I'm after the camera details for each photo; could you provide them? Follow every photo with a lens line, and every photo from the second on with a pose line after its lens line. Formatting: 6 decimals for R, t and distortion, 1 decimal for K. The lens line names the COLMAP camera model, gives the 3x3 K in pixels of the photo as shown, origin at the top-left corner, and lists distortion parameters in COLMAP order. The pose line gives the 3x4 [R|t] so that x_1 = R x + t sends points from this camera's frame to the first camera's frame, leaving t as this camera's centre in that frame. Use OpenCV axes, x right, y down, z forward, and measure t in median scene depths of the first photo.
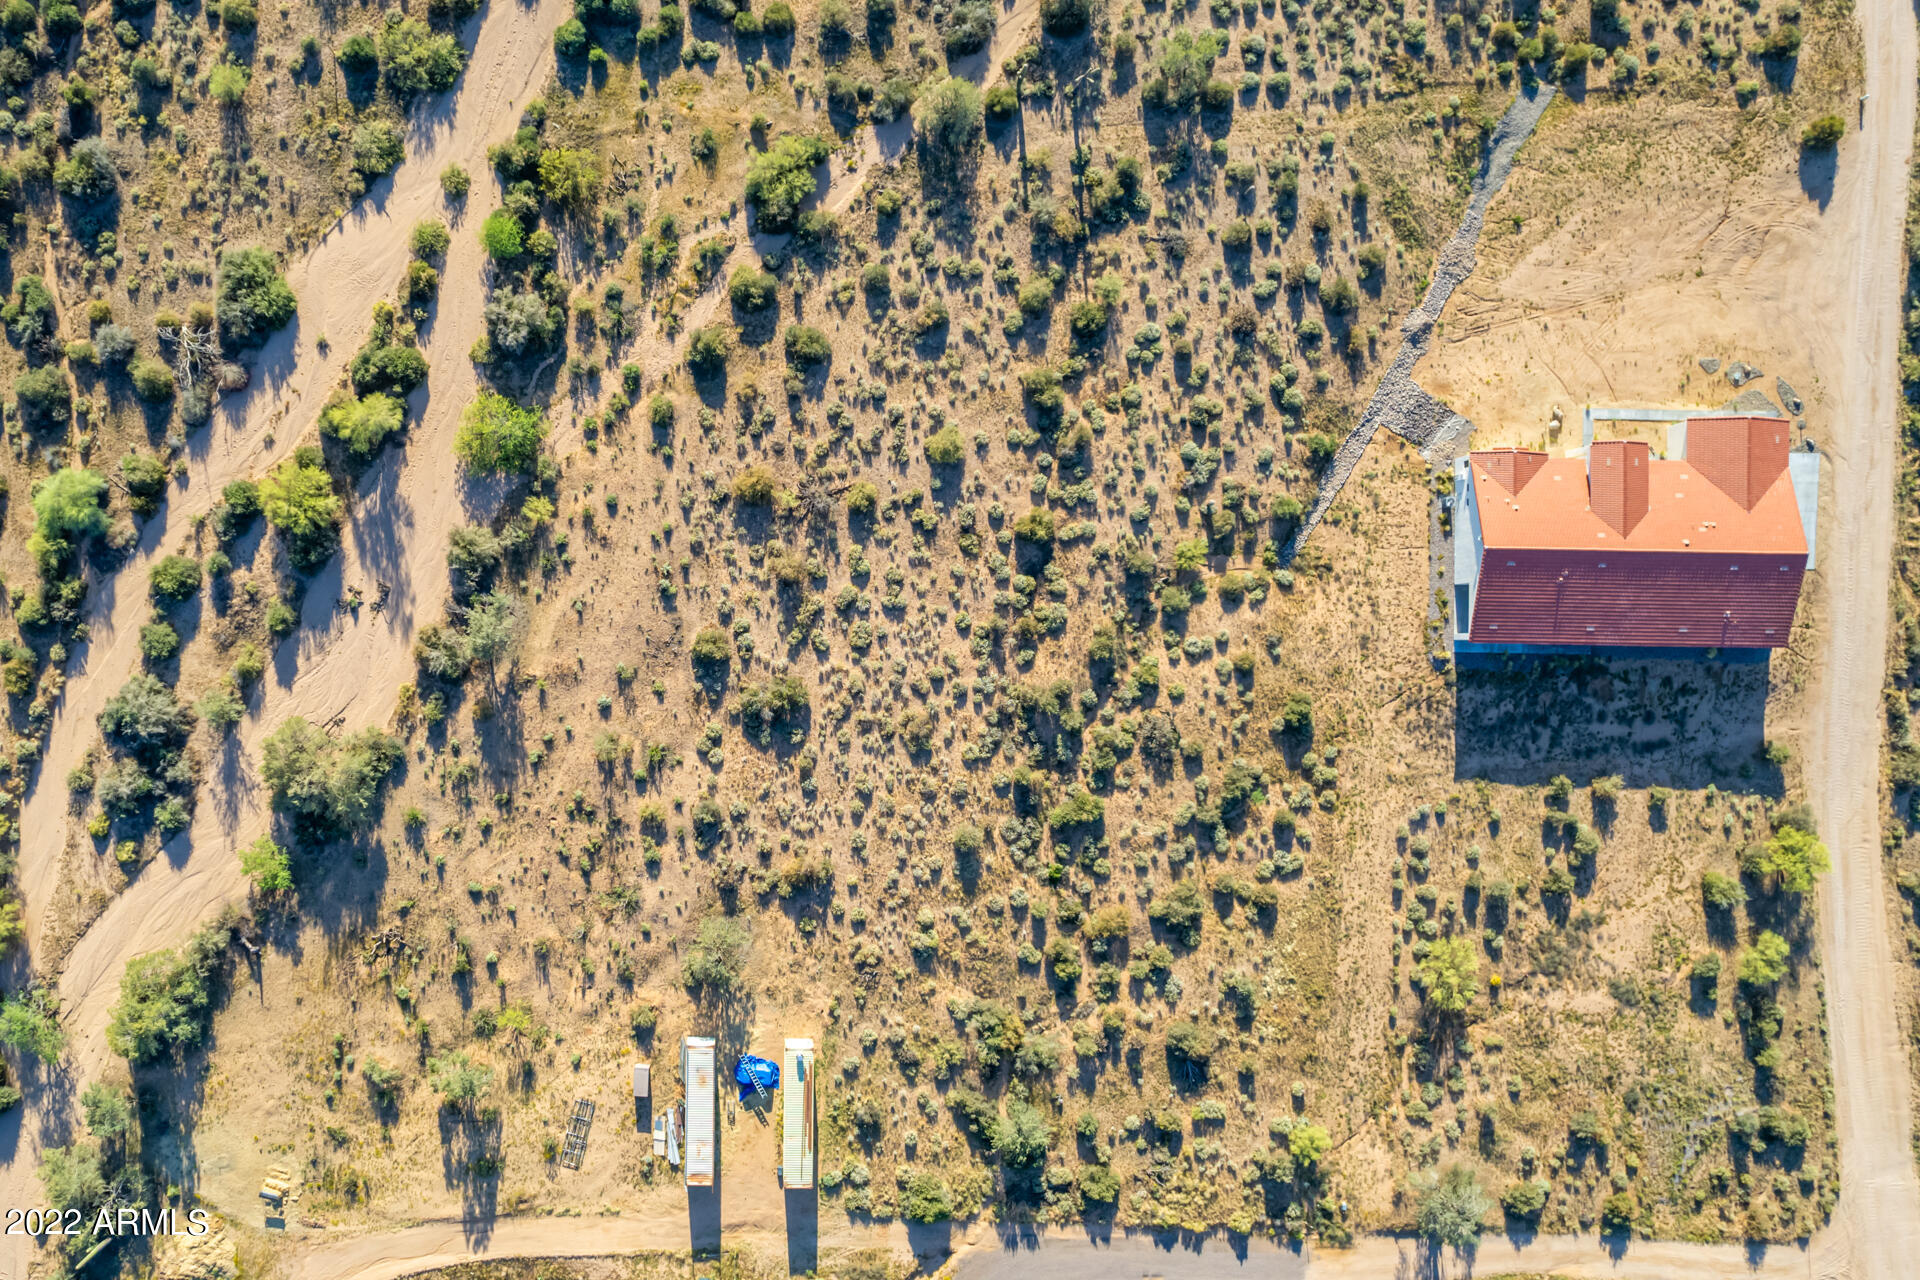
lens RADIAL K [[1453.4, 0, 943.4], [0, 1453.4, 639.9], [0, 0, 1]] dist [-0.070448, 0.056699]
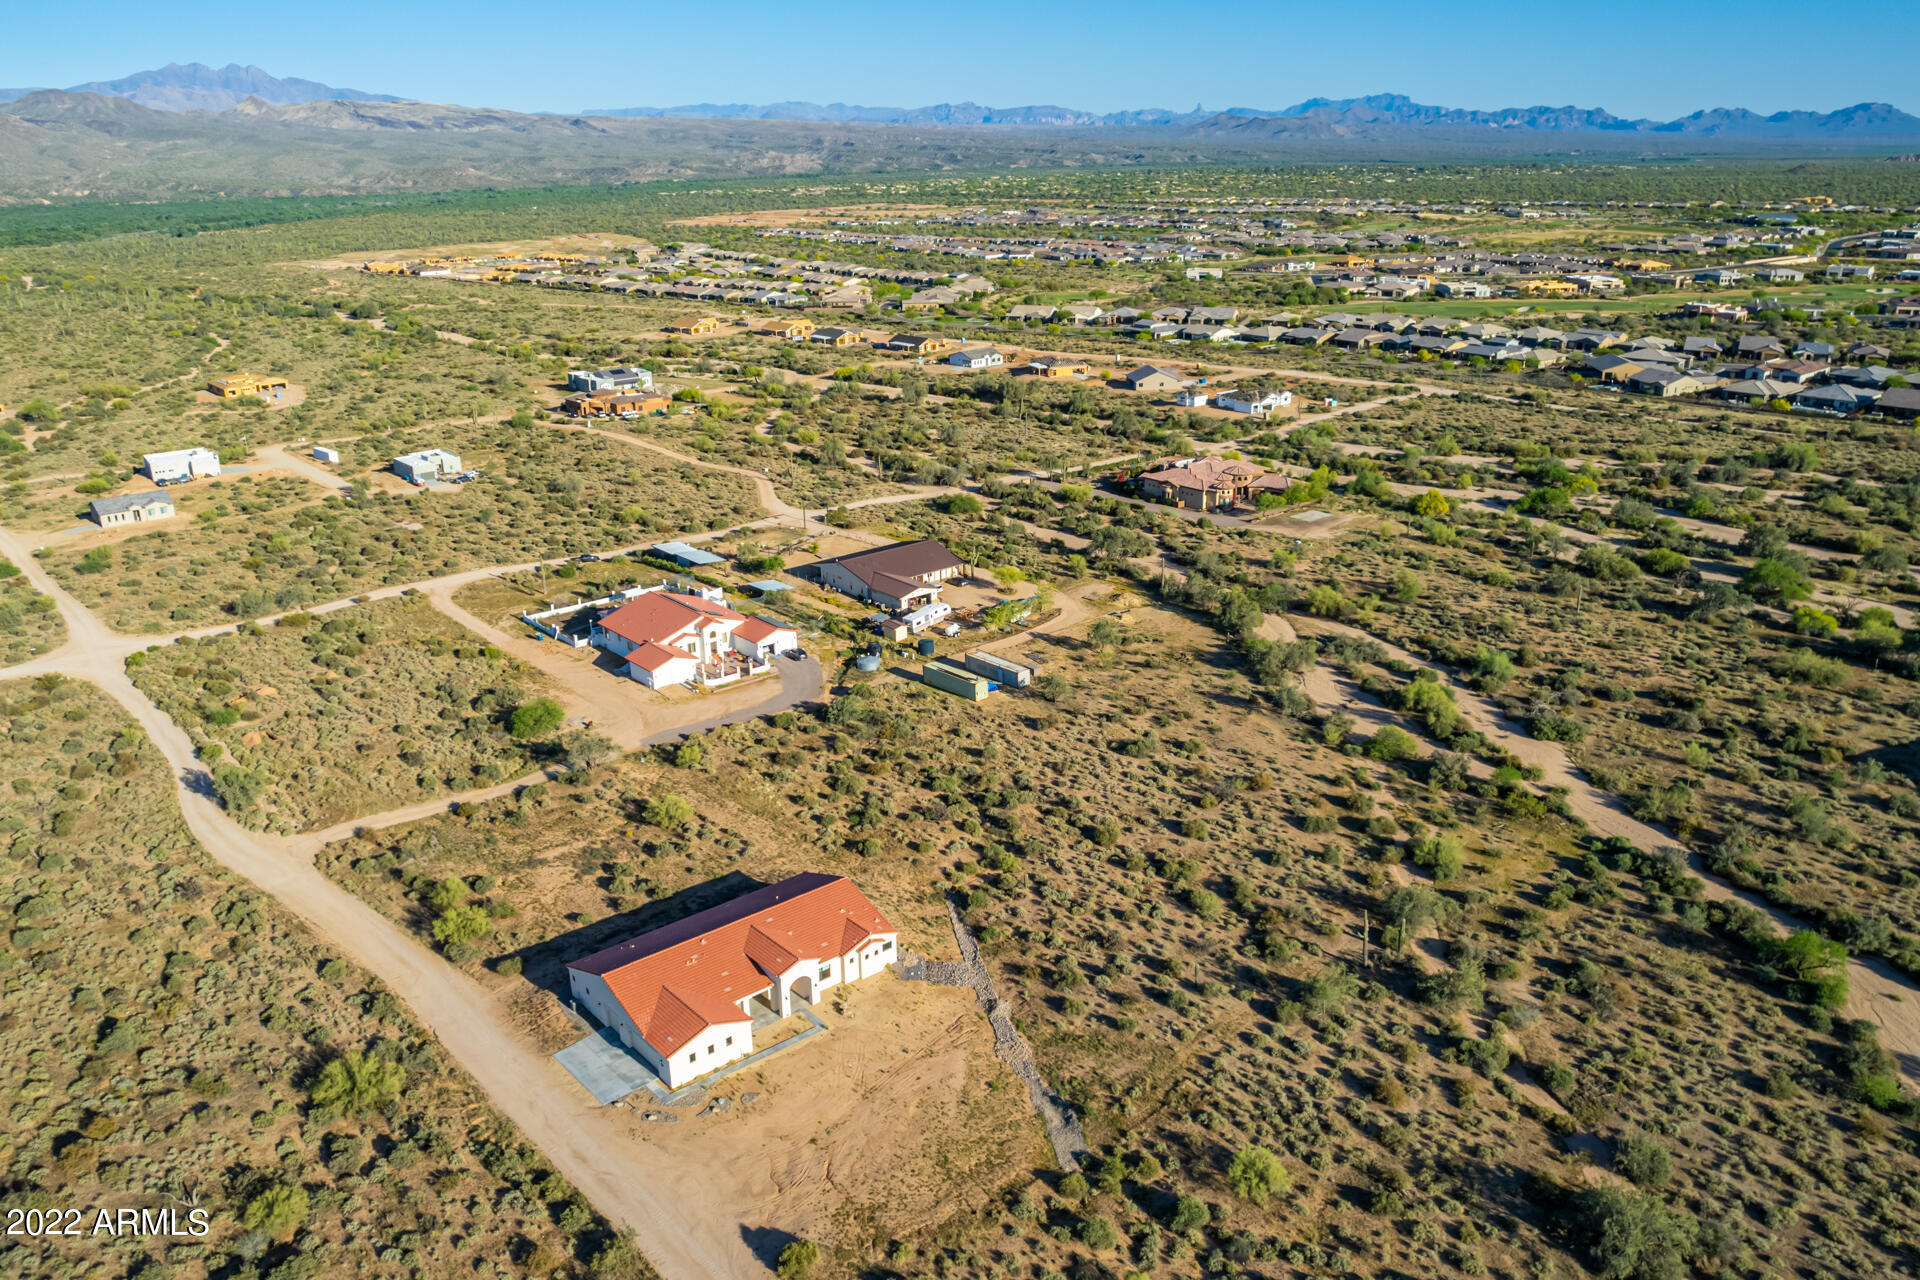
lens RADIAL K [[1453.4, 0, 961.9], [0, 1453.4, 642.5], [0, 0, 1]] dist [-0.070448, 0.056699]
pose [[-0.751207, 0.221334, -0.621852, 0.961935], [-0.659986, -0.237077, 0.712891, -0.907809], [0.010361, 0.945942, 0.324171, 0.387805]]
